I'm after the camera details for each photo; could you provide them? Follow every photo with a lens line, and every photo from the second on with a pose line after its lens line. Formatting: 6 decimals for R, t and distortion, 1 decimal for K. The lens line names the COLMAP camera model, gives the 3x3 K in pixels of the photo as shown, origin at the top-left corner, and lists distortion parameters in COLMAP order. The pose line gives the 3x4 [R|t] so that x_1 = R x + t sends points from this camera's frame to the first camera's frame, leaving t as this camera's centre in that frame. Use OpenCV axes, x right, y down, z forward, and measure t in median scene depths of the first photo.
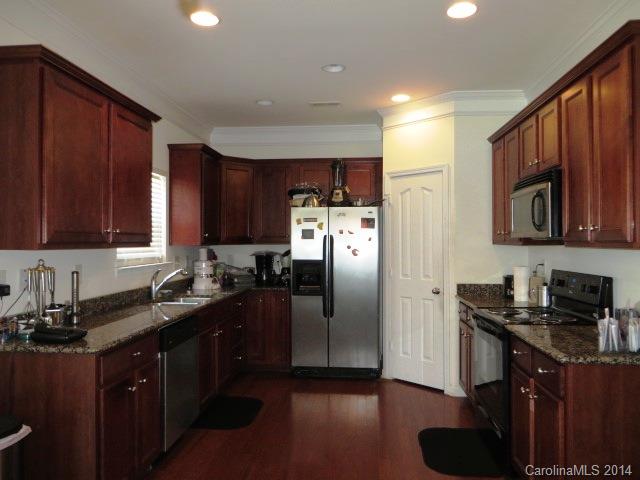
lens RADIAL K [[482.8, 0, 319.4], [0, 482.8, 239.8], [0, 0, 1]] dist [-0.003392, -0.001937]
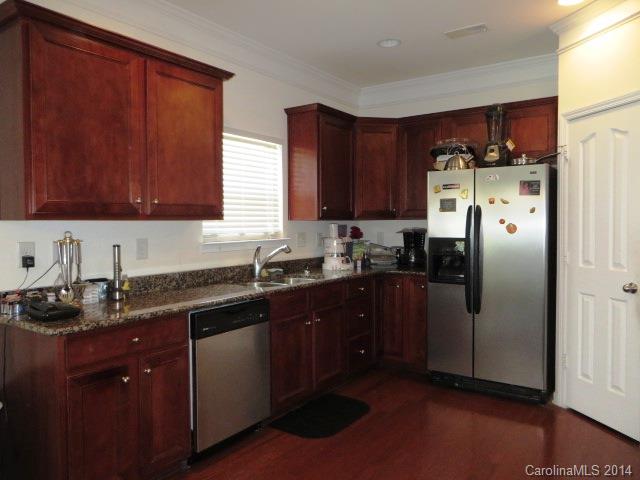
lens RADIAL K [[482.8, 0, 320.3], [0, 482.8, 238.8], [0, 0, 1]] dist [-0.003392, -0.001937]
pose [[0.869689, 0.011701, -0.493462, 0.184636], [0.007041, 0.999323, 0.036106, 0.013150], [0.493550, -0.034875, 0.869018, 0.220963]]
